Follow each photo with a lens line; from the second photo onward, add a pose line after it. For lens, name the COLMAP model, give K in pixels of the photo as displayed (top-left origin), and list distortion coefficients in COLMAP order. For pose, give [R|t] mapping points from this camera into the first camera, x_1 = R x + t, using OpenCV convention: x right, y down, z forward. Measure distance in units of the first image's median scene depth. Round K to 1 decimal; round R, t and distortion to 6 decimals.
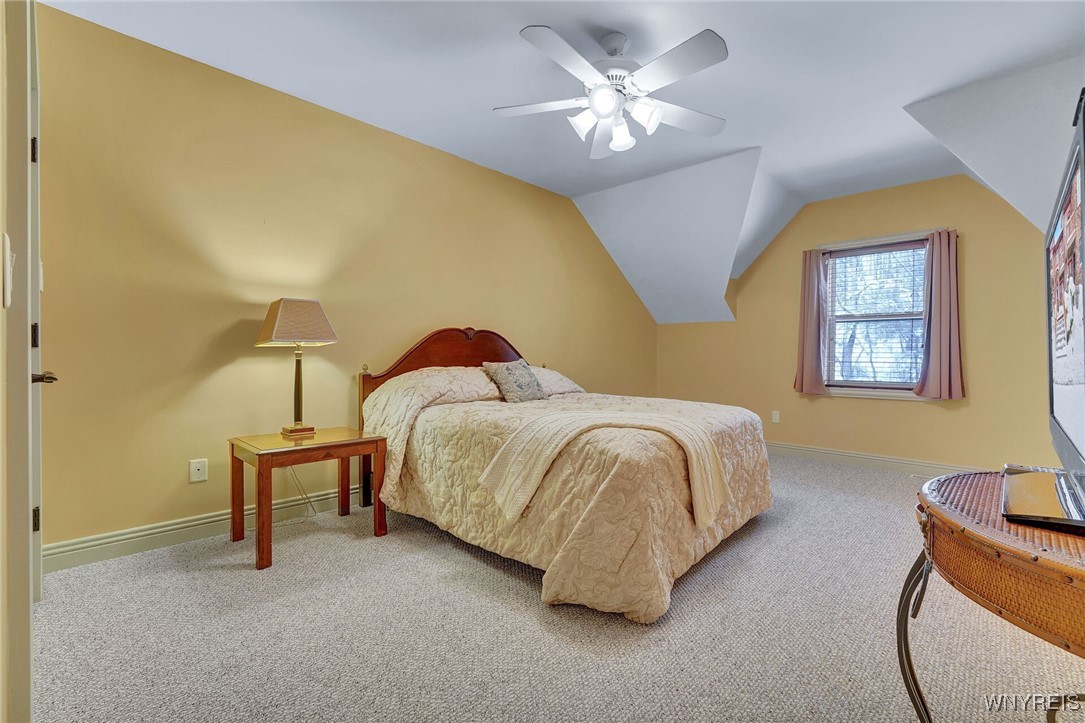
lens RADIAL K [[412.7, 0, 545.0], [0, 412.7, 352.6], [0, 0, 1]] dist [0.000695, -0.000026]
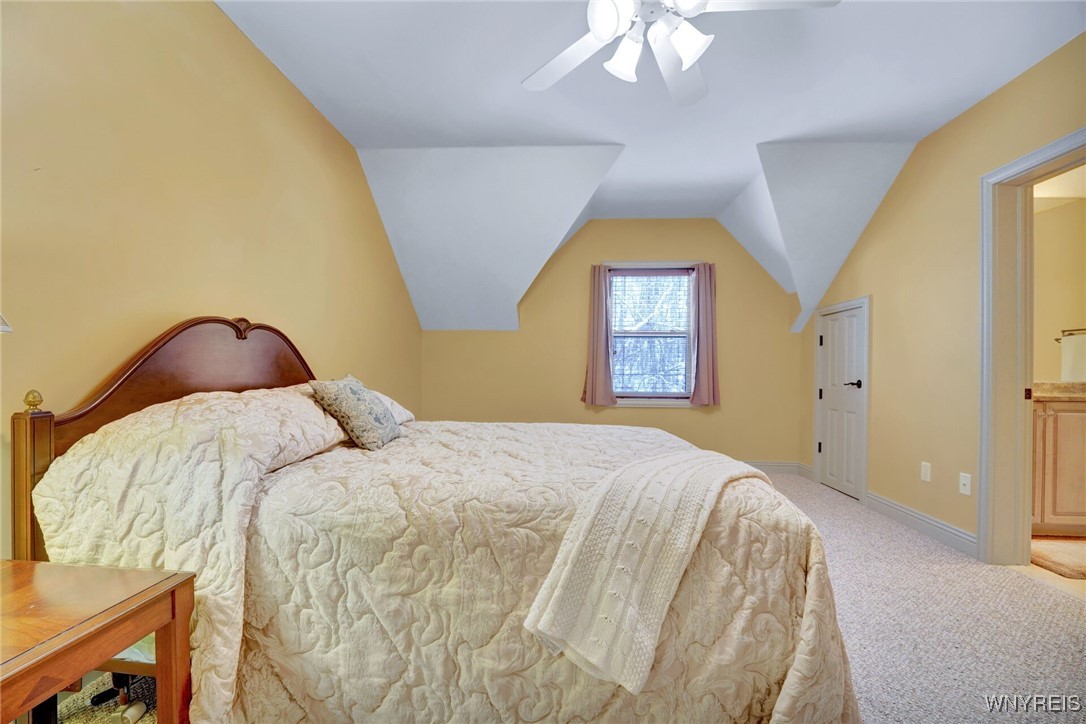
lens RADIAL K [[456.2, 0, 536.8], [0, 456.2, 364.3], [0, 0, 1]] dist [-0.028499, 0.000217]
pose [[0.804525, 0.006202, 0.593886, -0.361326], [-0.006928, 0.999975, -0.001057, -0.000194], [-0.593878, -0.003264, 0.804549, 0.435143]]
